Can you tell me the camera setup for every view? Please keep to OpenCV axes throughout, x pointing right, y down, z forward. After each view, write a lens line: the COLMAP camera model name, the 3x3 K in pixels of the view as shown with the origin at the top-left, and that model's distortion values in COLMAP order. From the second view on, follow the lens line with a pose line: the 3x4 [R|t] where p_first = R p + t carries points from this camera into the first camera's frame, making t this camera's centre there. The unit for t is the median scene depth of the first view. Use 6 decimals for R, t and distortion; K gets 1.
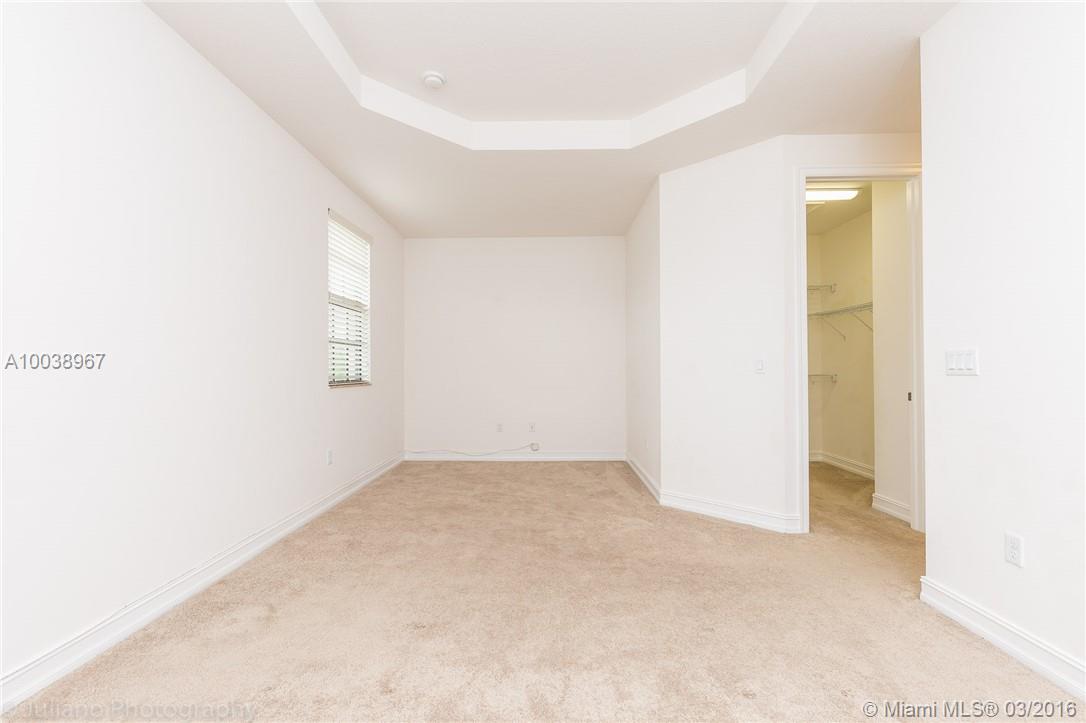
lens RADIAL K [[497.4, 0, 546.4], [0, 497.4, 364.0], [0, 0, 1]] dist [0.002156, -0.000534]
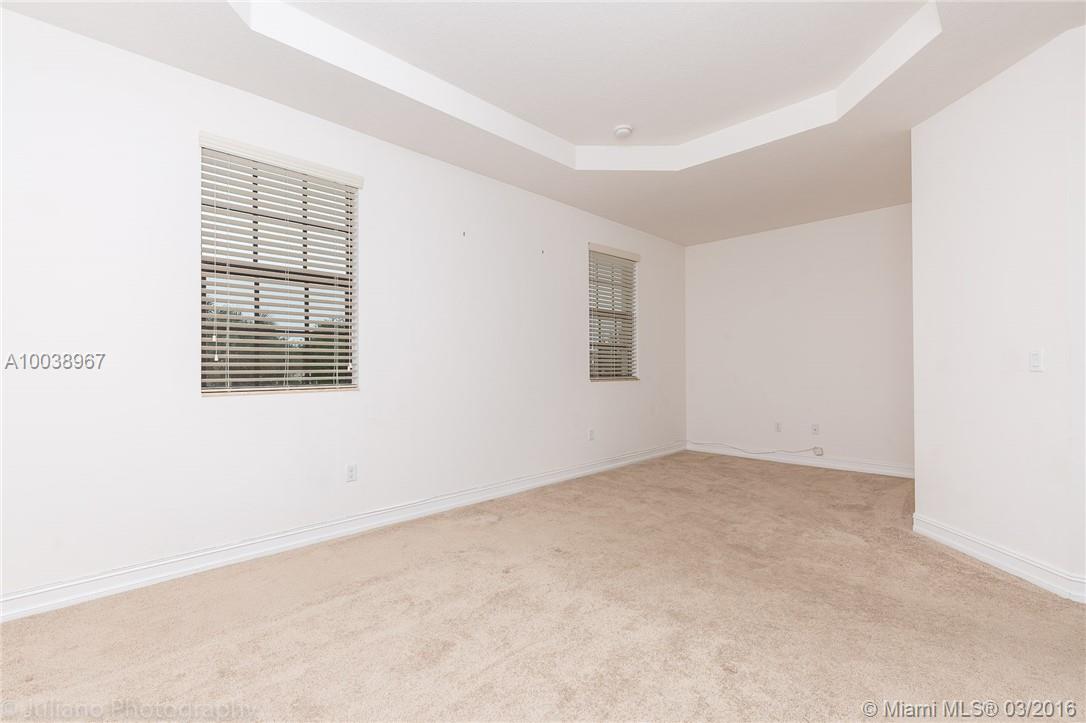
lens RADIAL K [[497.4, 0, 532.8], [0, 497.4, 361.4], [0, 0, 1]] dist [0.002156, -0.000534]
pose [[0.712858, -0.008764, -0.701253, 0.448989], [0.009775, 0.999949, -0.002560, -0.002081], [0.701240, -0.005030, 0.712908, -0.033051]]
